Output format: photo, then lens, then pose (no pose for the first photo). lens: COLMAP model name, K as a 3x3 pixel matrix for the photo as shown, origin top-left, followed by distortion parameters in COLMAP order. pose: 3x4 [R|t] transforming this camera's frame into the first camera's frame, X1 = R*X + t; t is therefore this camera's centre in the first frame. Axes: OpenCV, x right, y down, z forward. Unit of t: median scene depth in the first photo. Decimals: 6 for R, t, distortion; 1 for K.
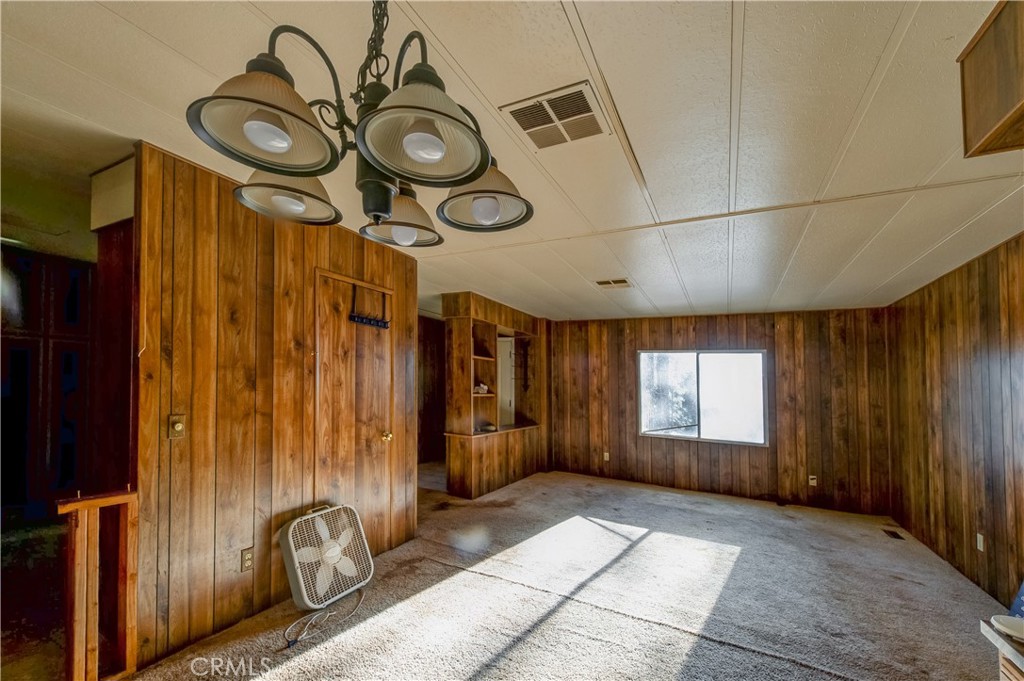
lens RADIAL K [[426.2, 0, 510.6], [0, 426.2, 386.0], [0, 0, 1]] dist [0.015158, -0.000140]
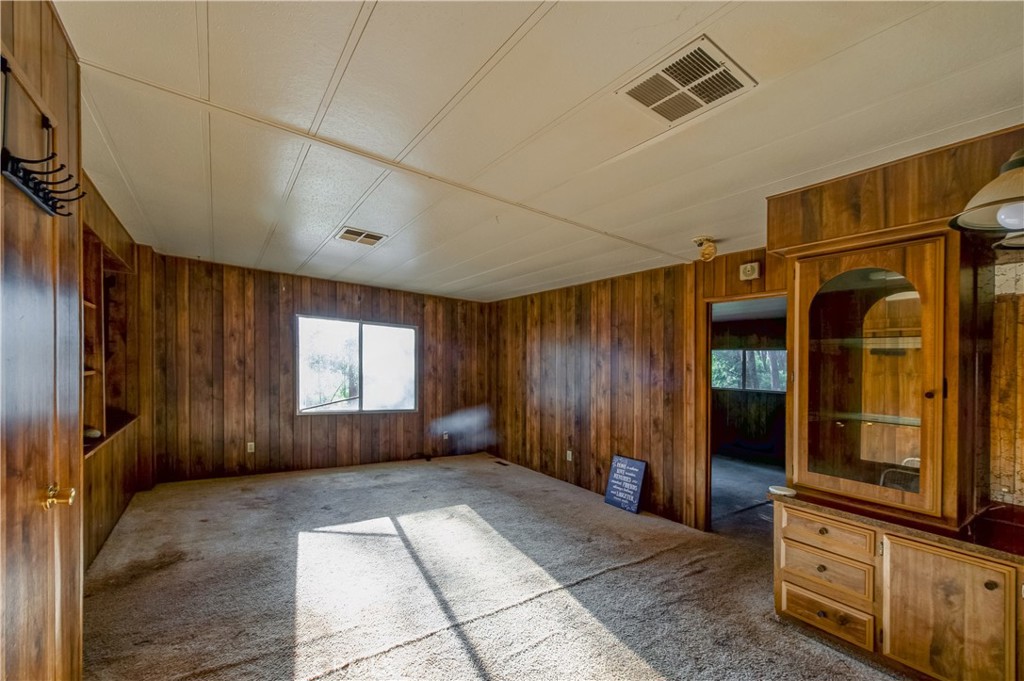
lens RADIAL K [[416.2, 0, 510.4], [0, 416.2, 362.5], [0, 0, 1]] dist [0.011468, -0.000061]
pose [[0.461509, -0.003759, 0.887128, -0.297788], [-0.022689, 0.999614, 0.016039, -0.013843], [-0.886845, -0.027530, 0.461246, 0.311624]]
